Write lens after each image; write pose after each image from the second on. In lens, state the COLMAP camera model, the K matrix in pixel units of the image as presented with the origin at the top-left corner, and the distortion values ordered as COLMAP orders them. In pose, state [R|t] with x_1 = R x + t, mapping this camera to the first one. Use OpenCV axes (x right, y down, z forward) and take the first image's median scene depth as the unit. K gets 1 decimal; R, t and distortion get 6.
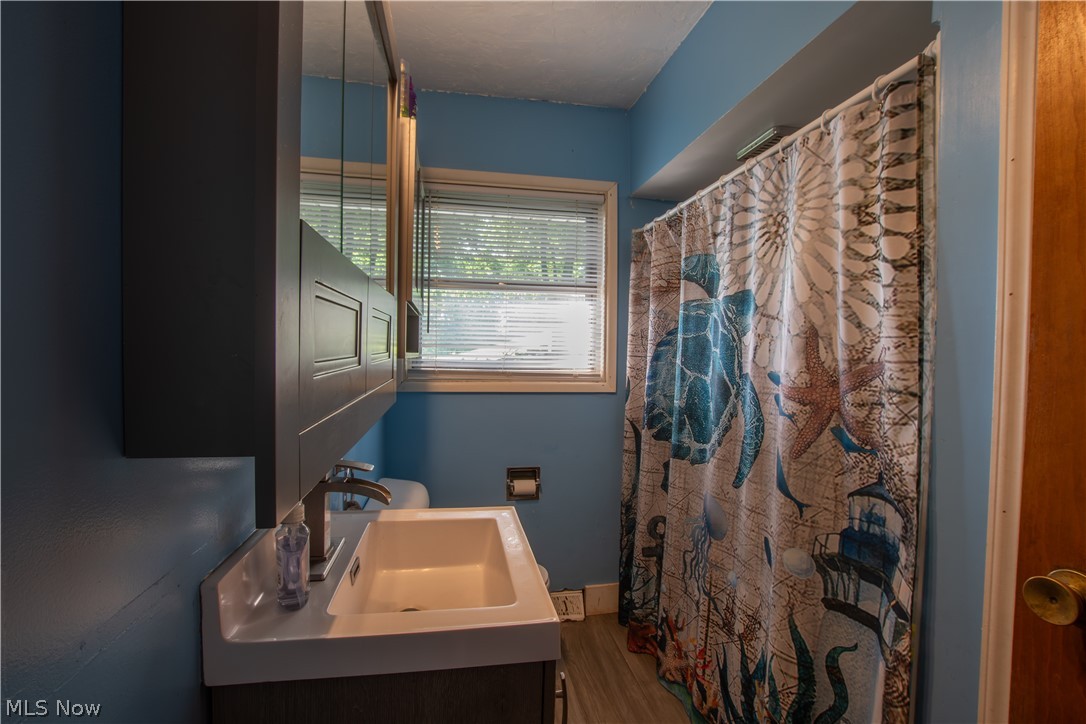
lens RADIAL K [[487.7, 0, 544.1], [0, 487.7, 362.0], [0, 0, 1]] dist [-0.036513, 0.005538]
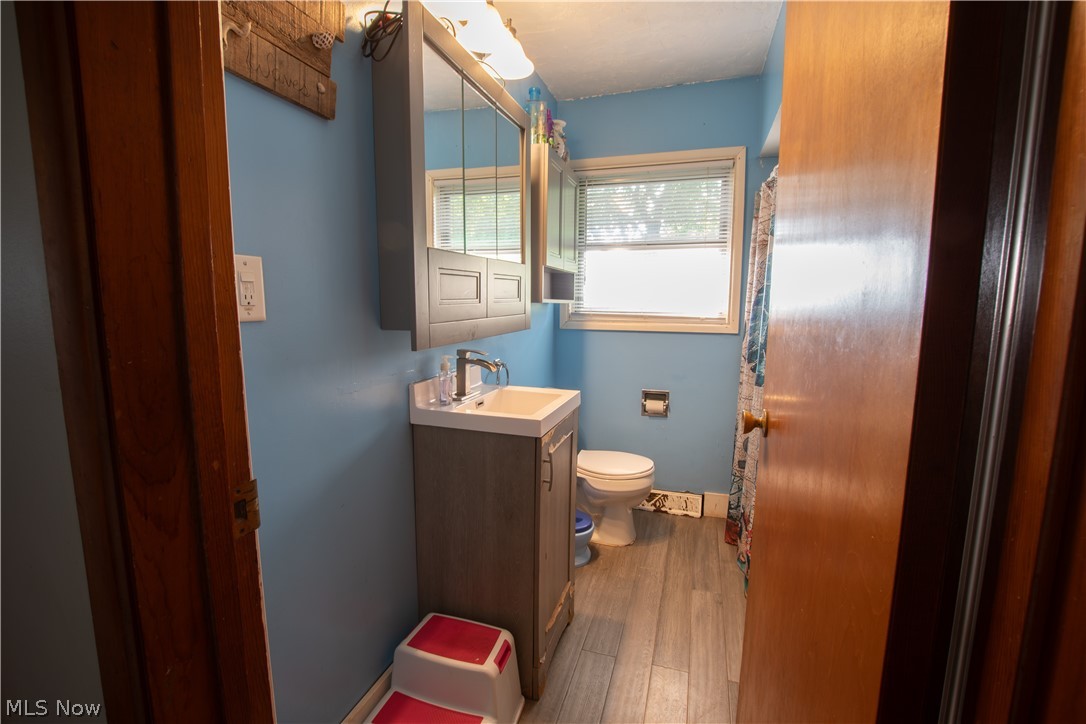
lens RADIAL K [[487.7, 0, 539.9], [0, 487.7, 363.2], [0, 0, 1]] dist [-0.036513, 0.005538]
pose [[0.879115, 0.050933, -0.473881, 0.292297], [-0.003306, 0.994901, 0.100799, 0.017754], [0.476599, -0.087048, 0.874801, -0.247687]]
